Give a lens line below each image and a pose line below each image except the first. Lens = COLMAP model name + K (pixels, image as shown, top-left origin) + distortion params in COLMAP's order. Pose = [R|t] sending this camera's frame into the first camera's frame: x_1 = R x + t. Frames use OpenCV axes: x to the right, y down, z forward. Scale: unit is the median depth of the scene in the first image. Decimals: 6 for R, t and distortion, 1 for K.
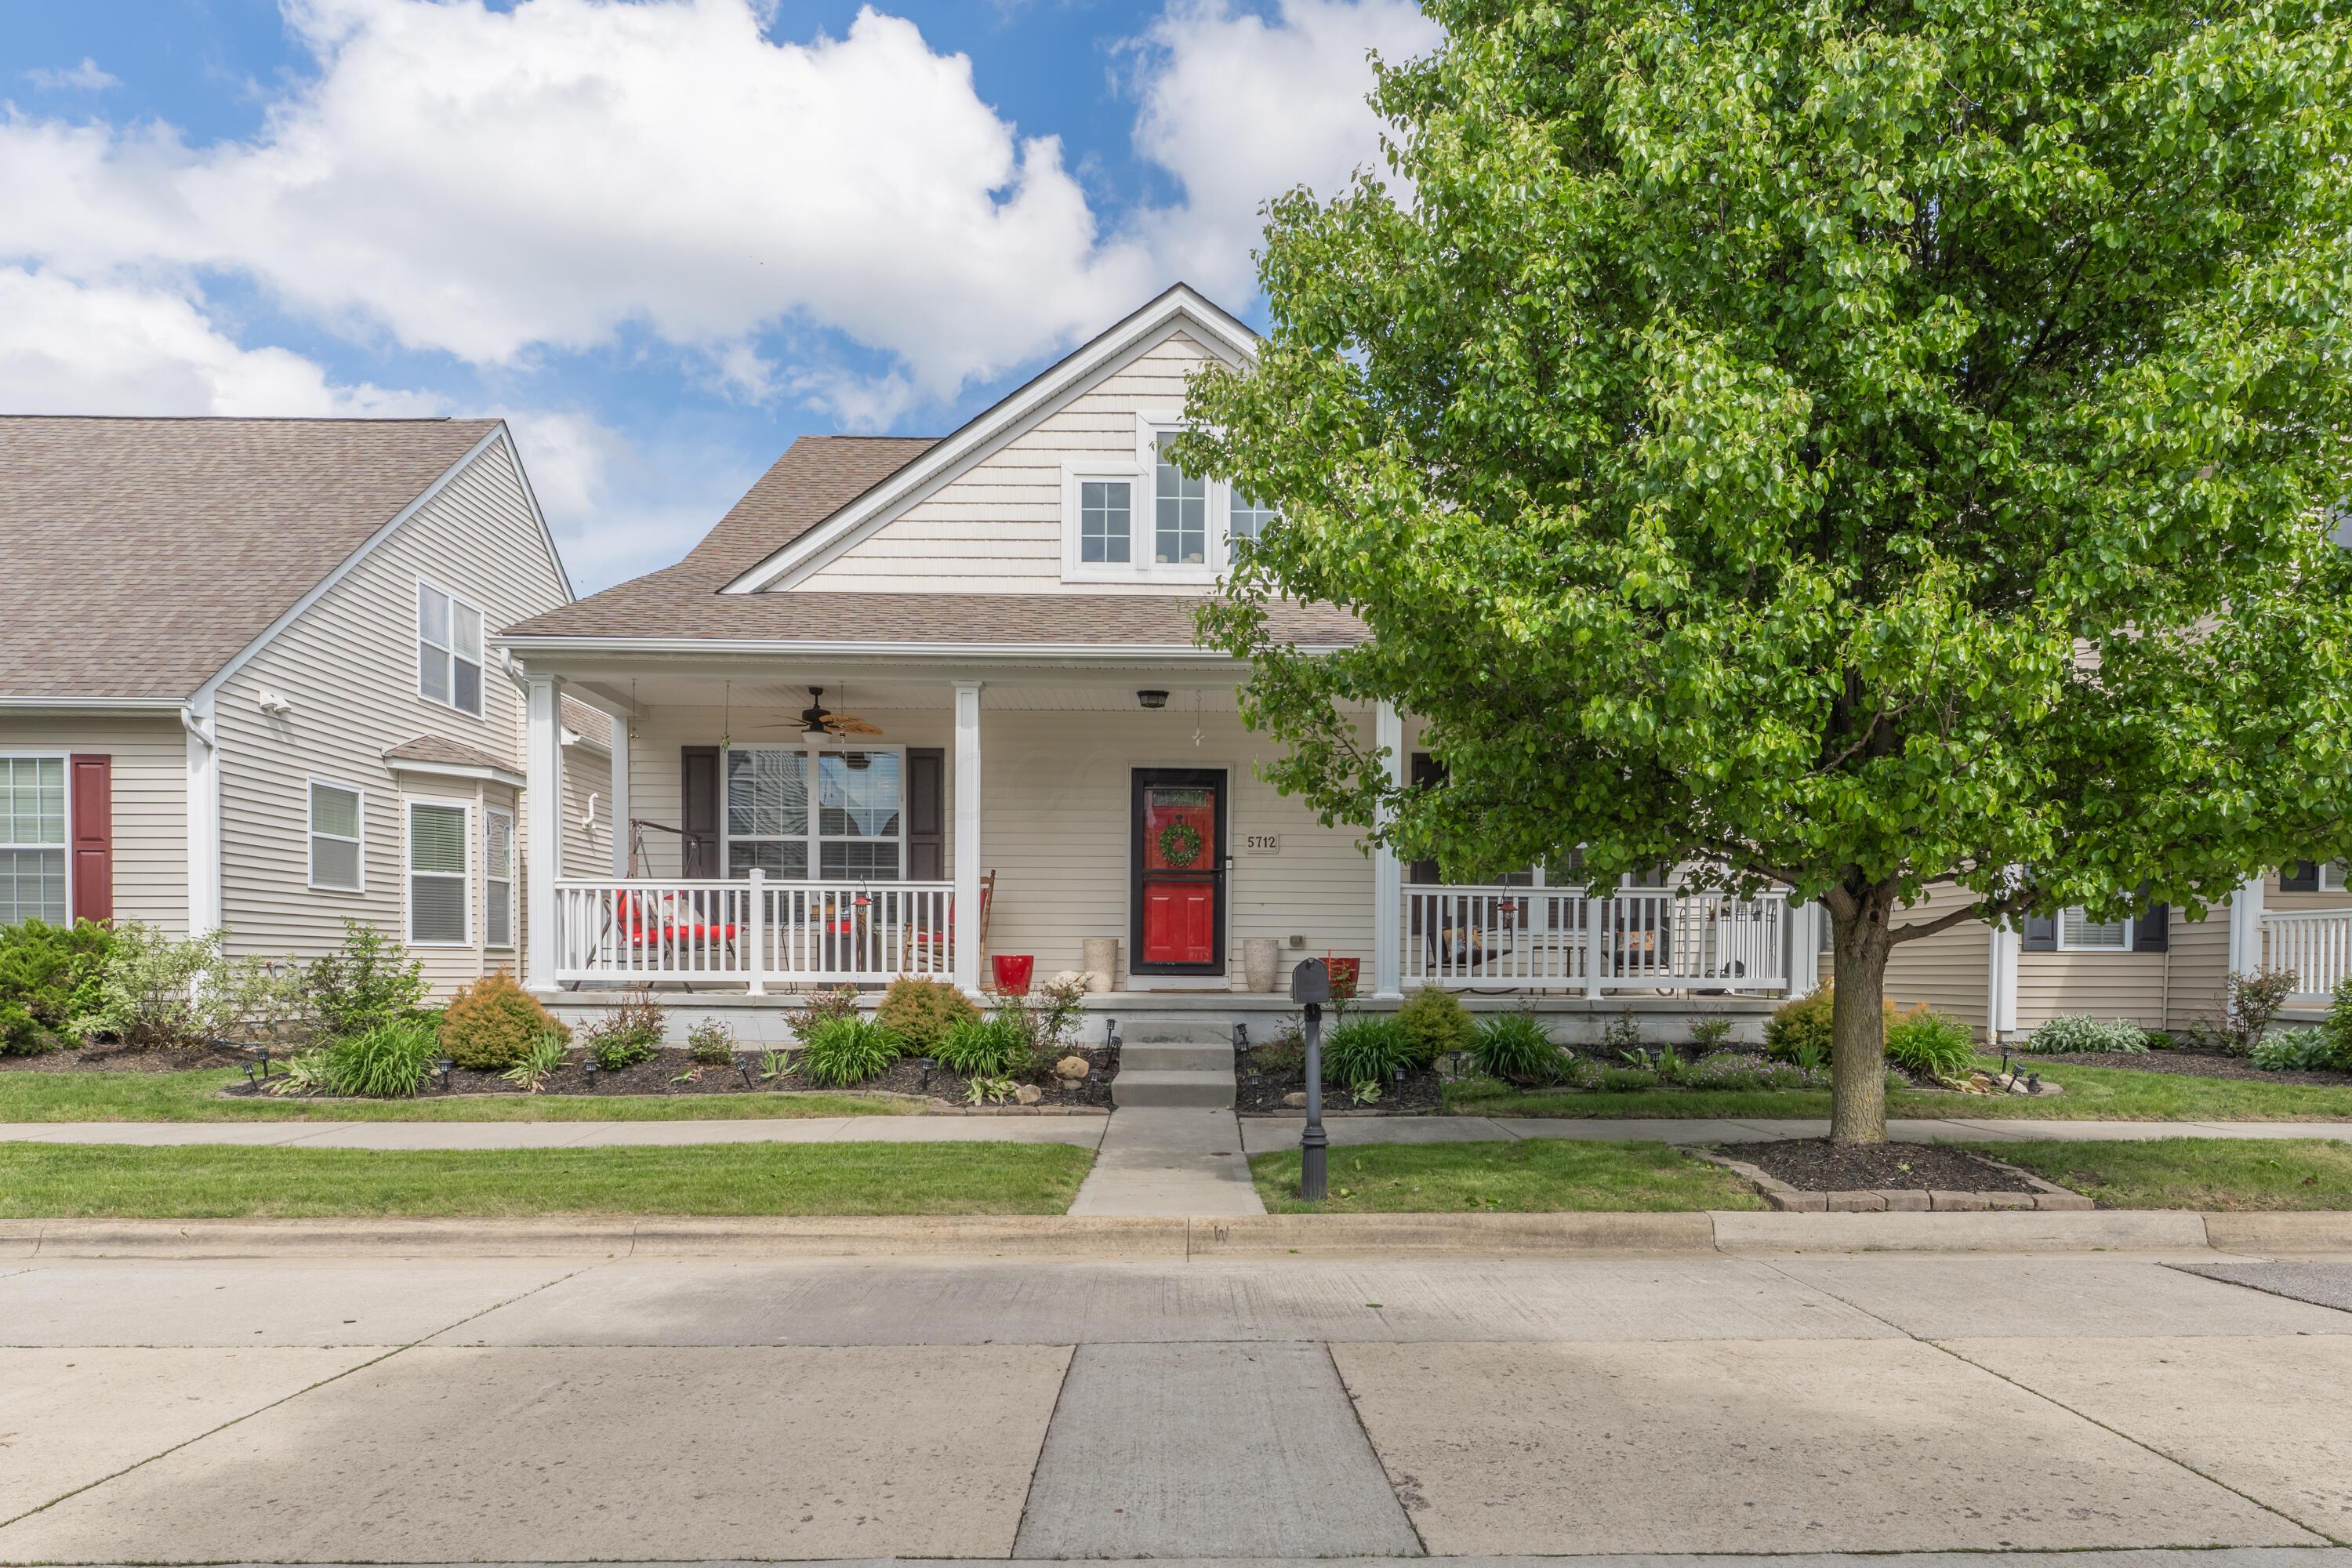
lens RADIAL K [[1032.0, 0, 1182.0], [0, 1032.0, 967.1], [0, 0, 1]] dist [-0.000728, -0.000404]
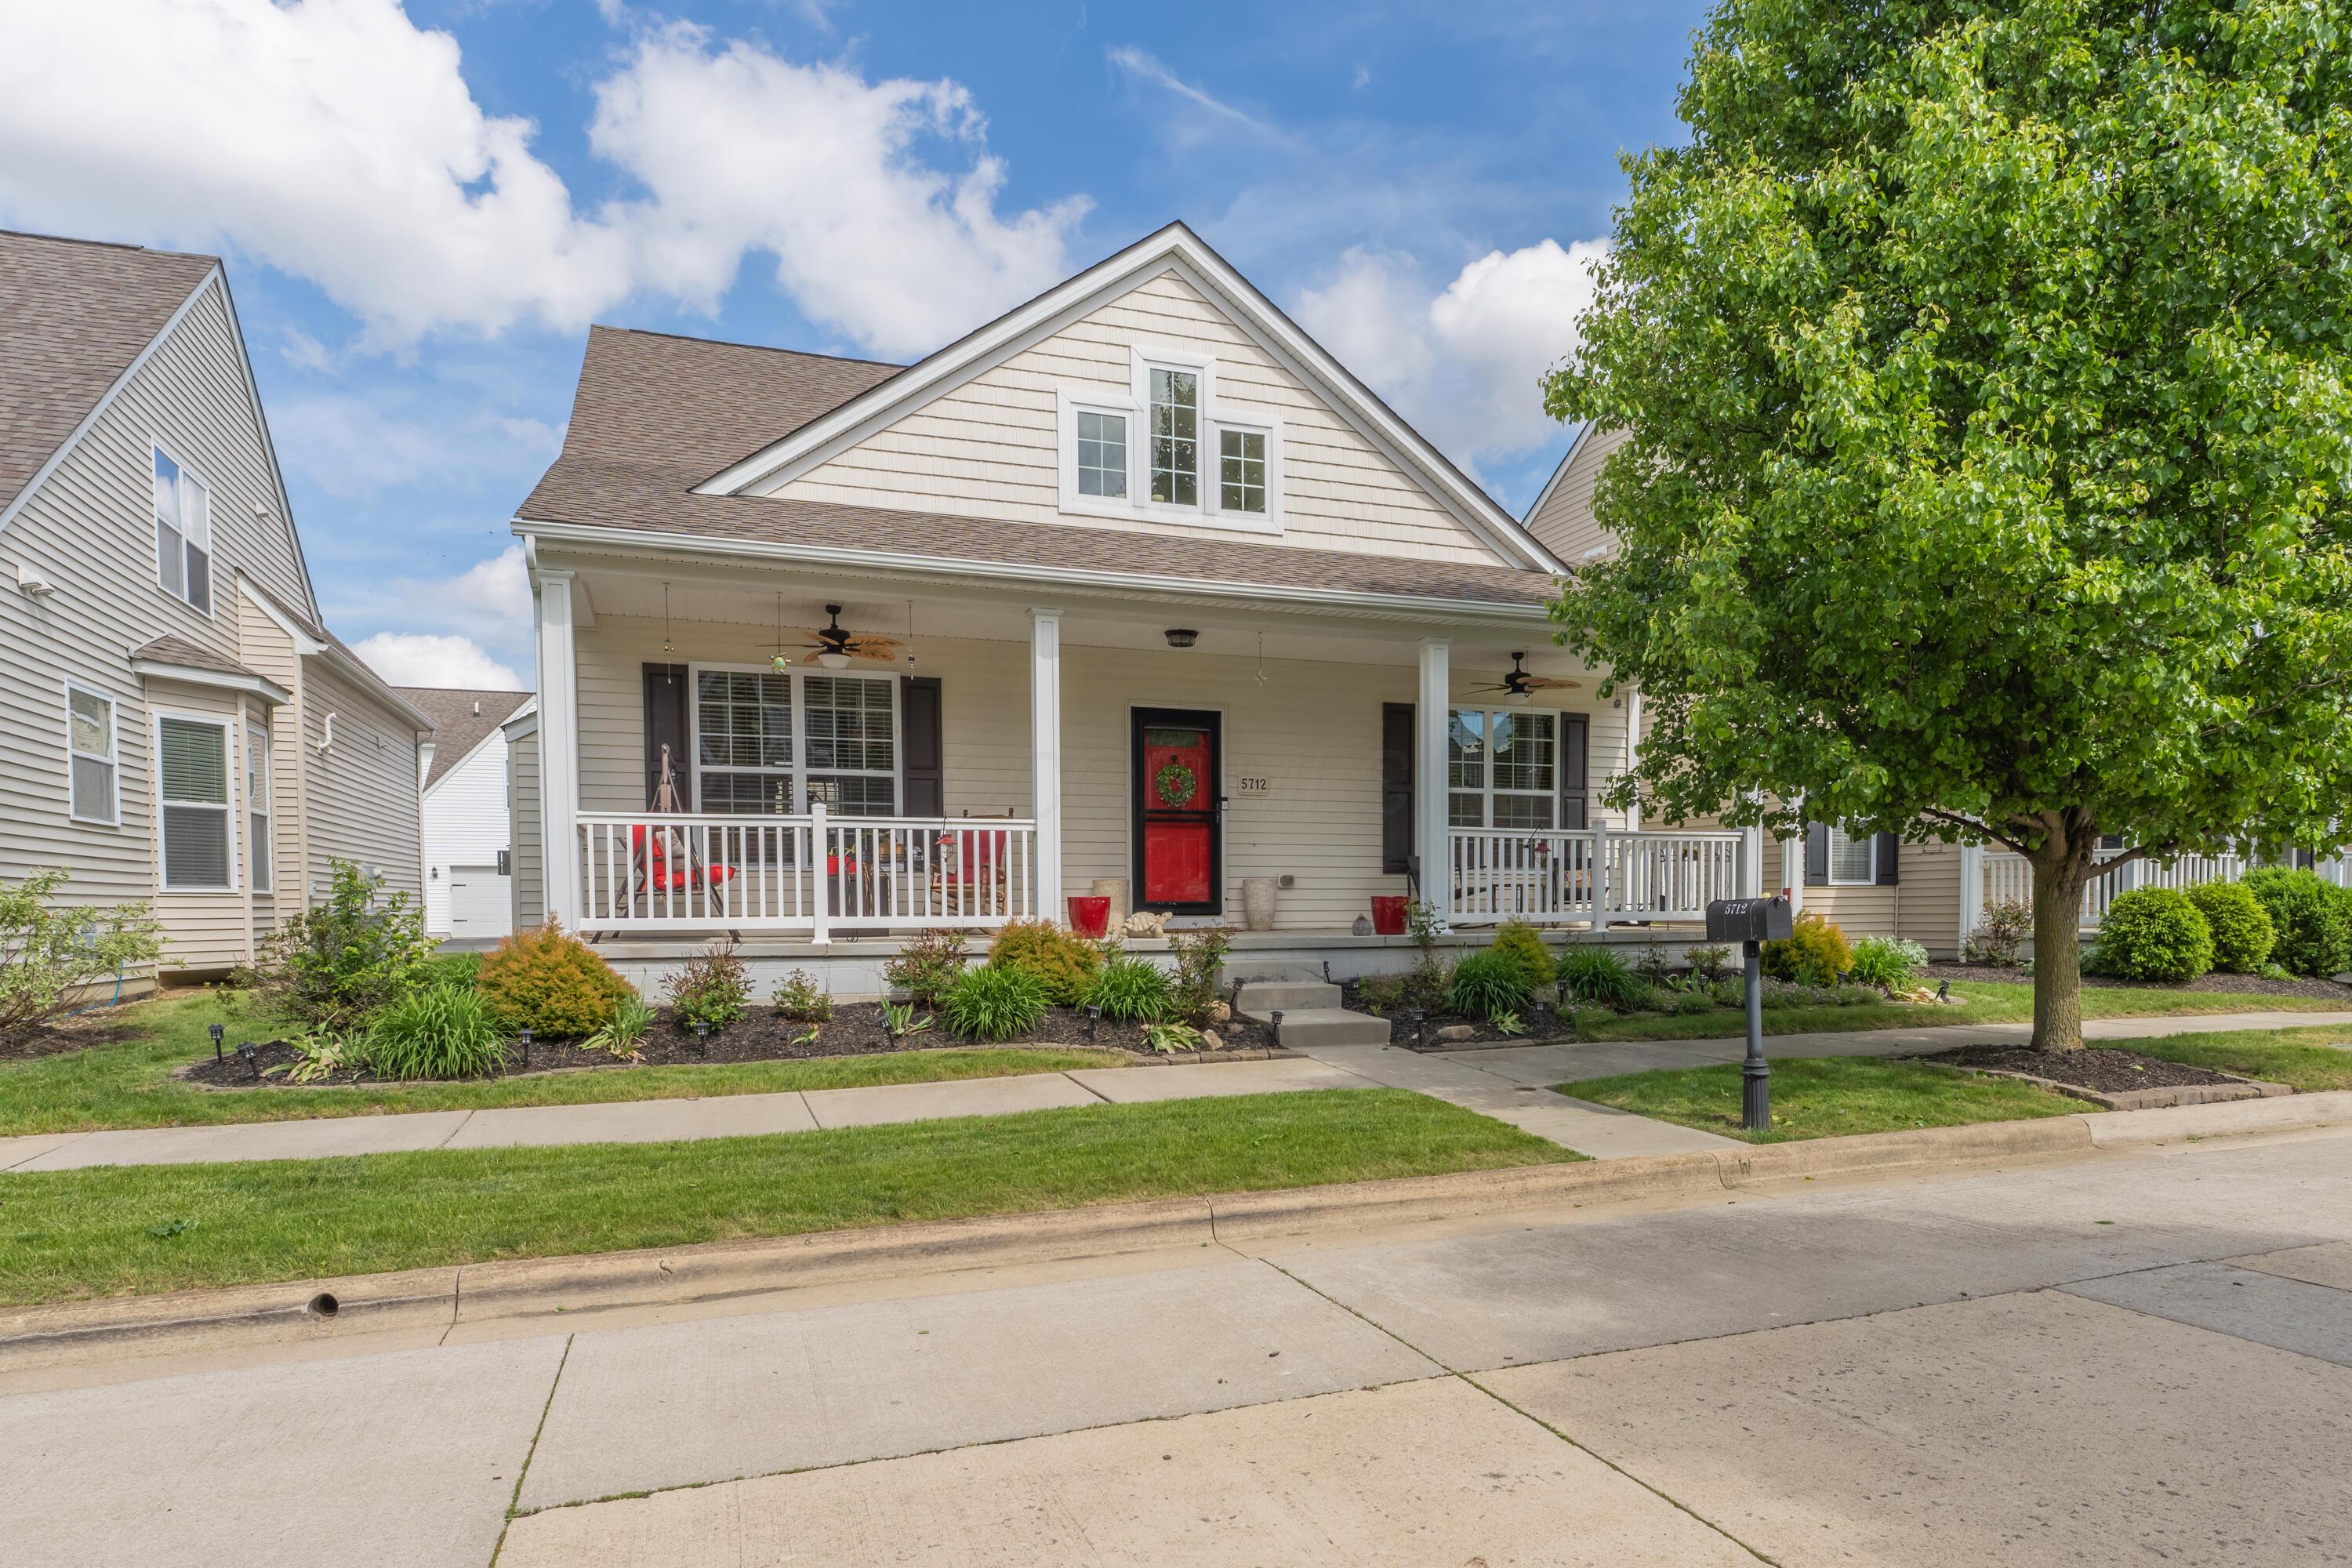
lens RADIAL K [[996.8, 0, 1175.9], [0, 996.8, 915.4], [0, 0, 1]] dist [0.000125, 0.000124]
pose [[0.969836, -0.014062, 0.243352, -0.311491], [0.011684, 0.999869, 0.011210, -0.003344], [-0.243478, -0.008028, 0.969873, 0.075998]]
